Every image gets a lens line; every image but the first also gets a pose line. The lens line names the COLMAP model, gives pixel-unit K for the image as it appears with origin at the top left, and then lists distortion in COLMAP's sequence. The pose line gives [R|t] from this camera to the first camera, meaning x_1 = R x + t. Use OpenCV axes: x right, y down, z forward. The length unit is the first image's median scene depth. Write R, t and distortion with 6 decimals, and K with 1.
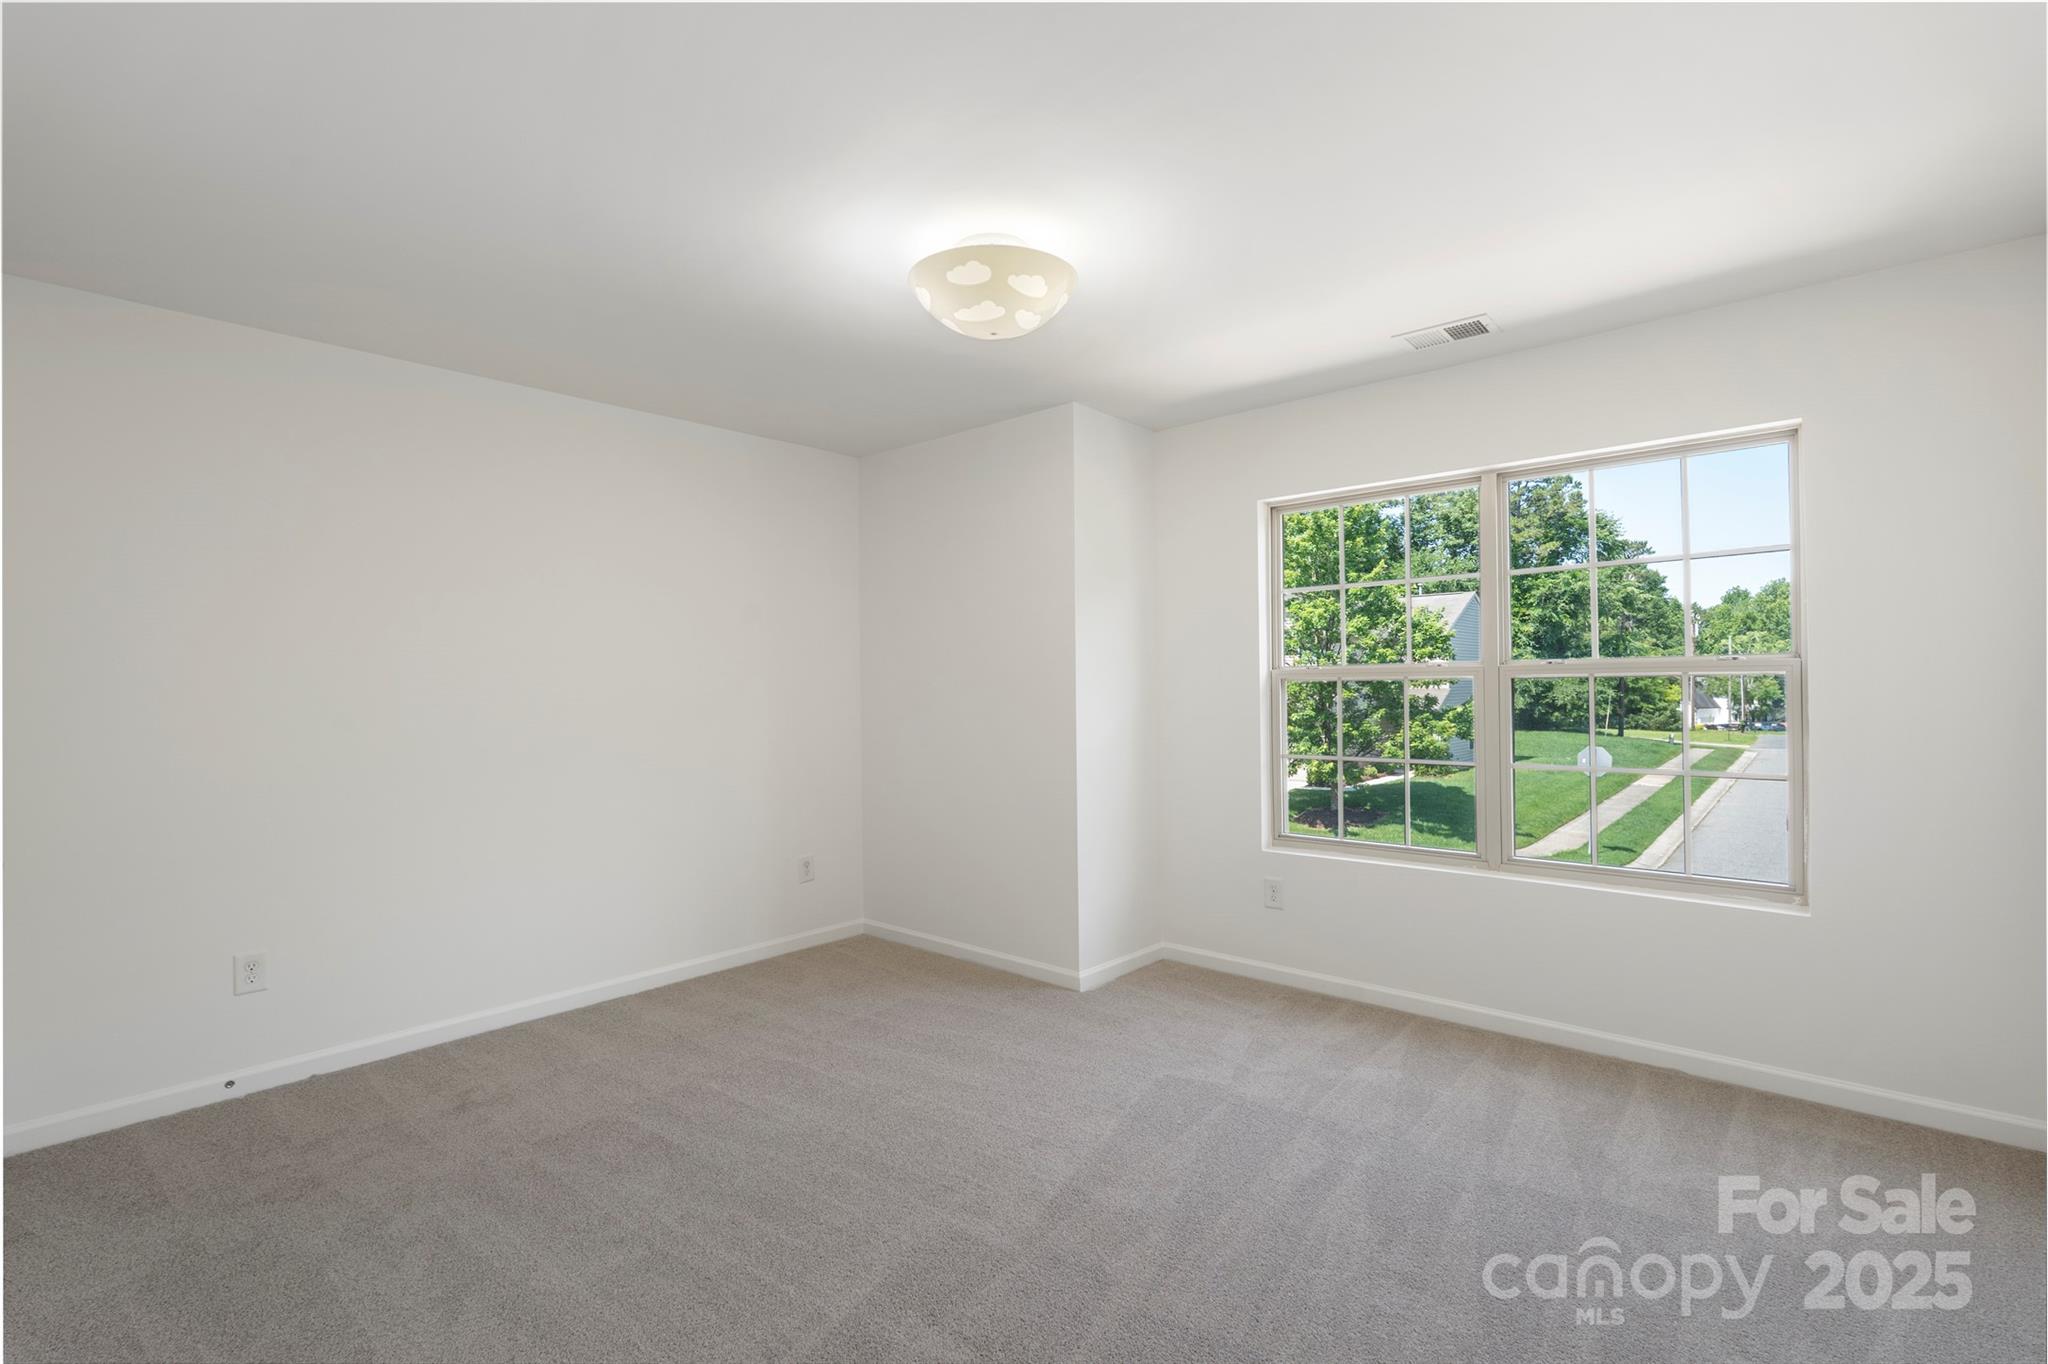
lens RADIAL K [[939.6, 0, 1021.3], [0, 939.6, 682.4], [0, 0, 1]] dist [0.000375, 0.000035]
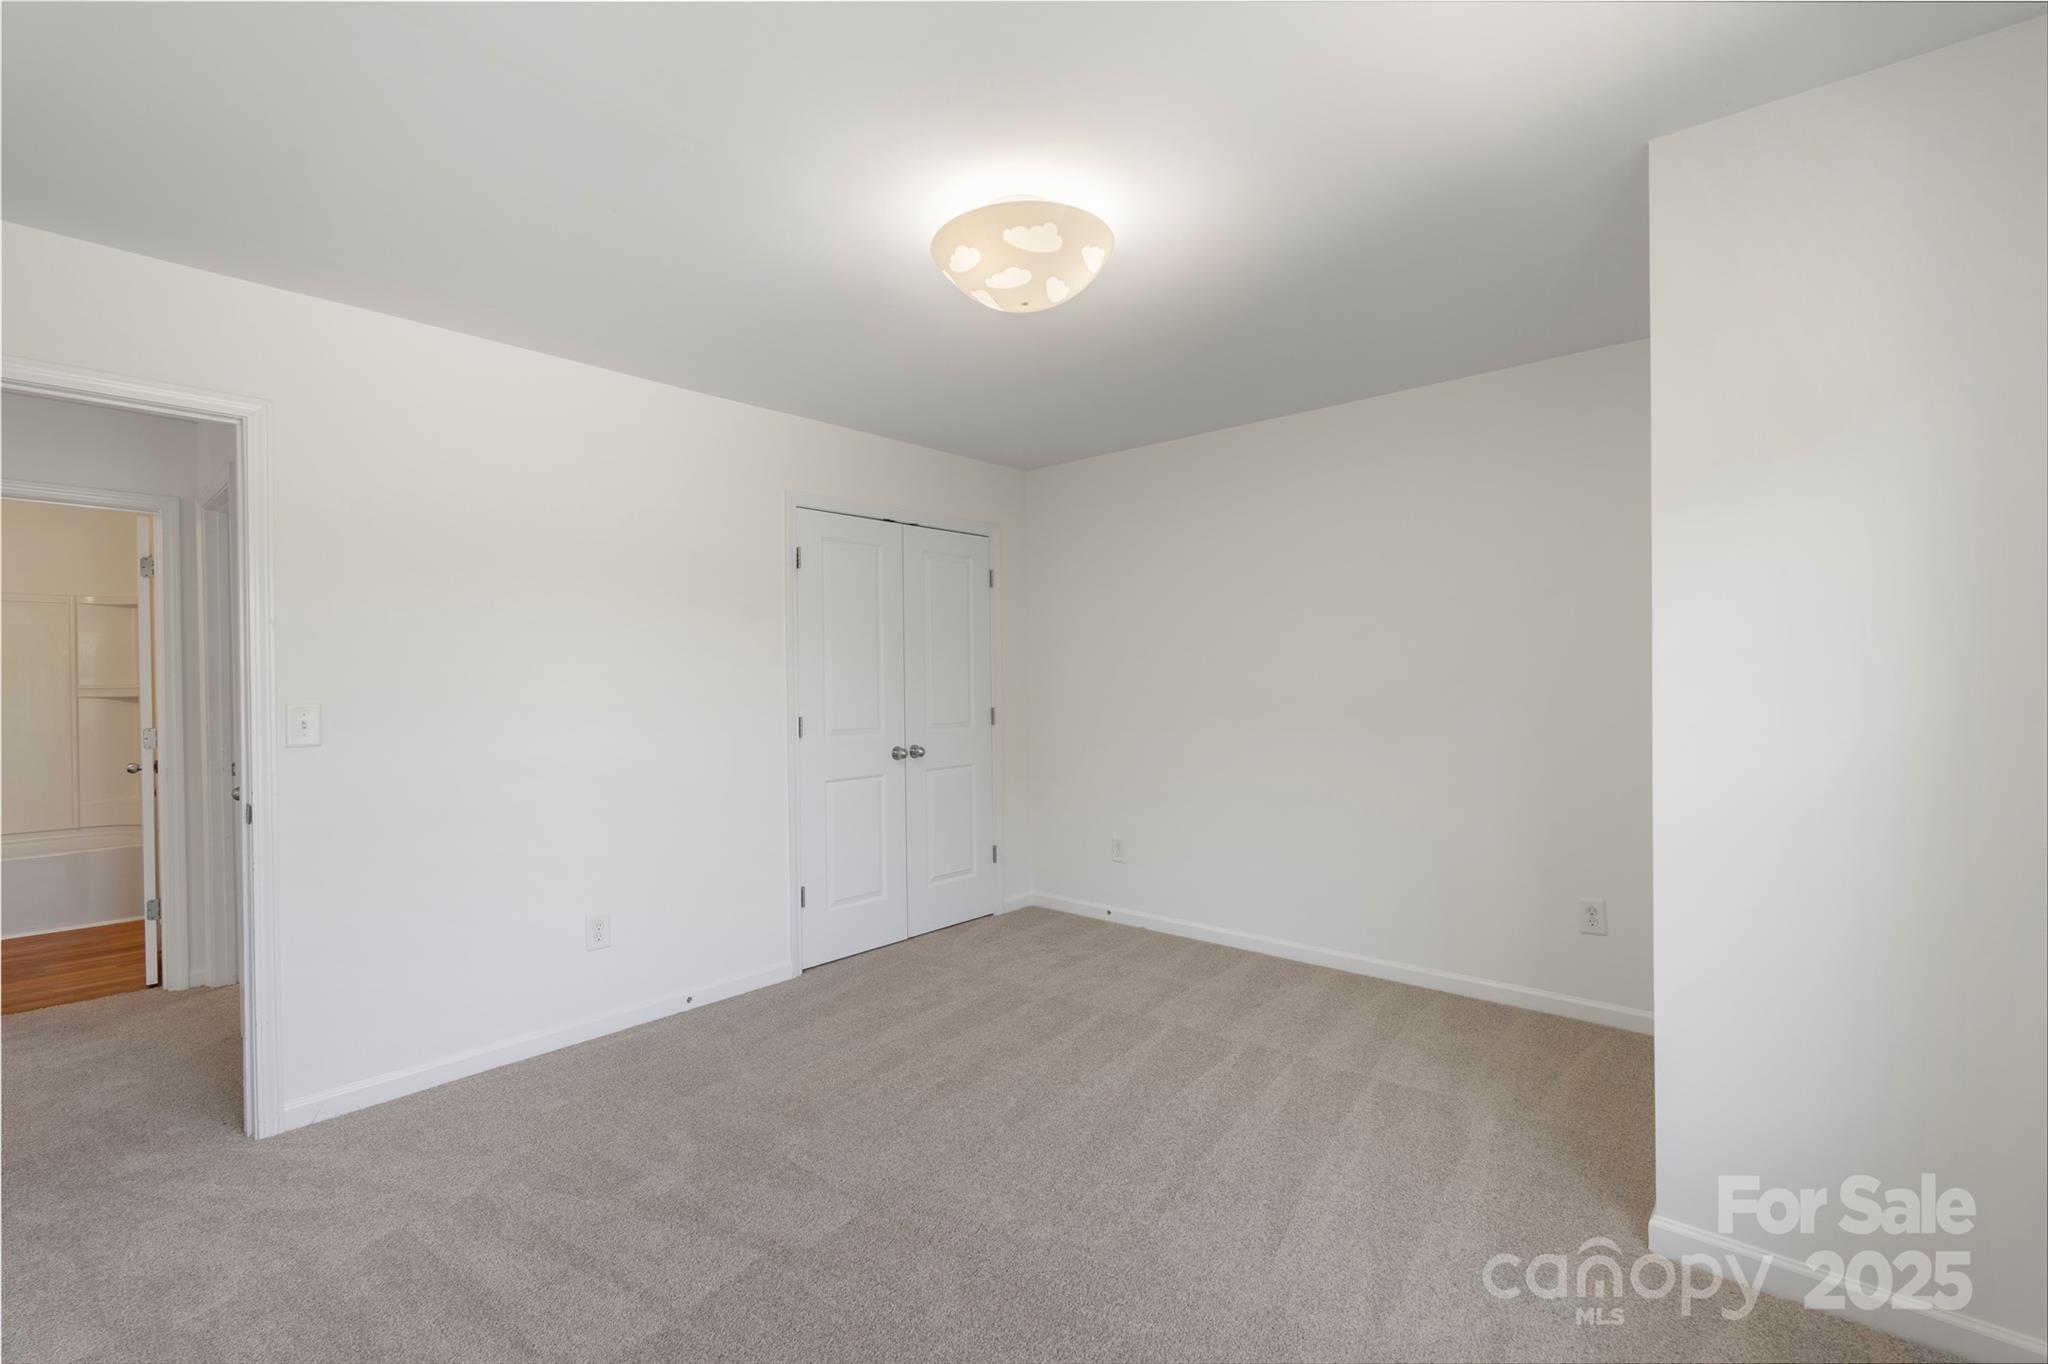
lens RADIAL K [[897.8, 0, 1021.9], [0, 897.8, 685.8], [0, 0, 1]] dist [-0.002015, -0.000284]
pose [[-0.024006, 0.017309, -0.999562, 0.716278], [0.021701, 0.999624, 0.016789, -0.008493], [0.999476, -0.021289, -0.024372, 0.838009]]
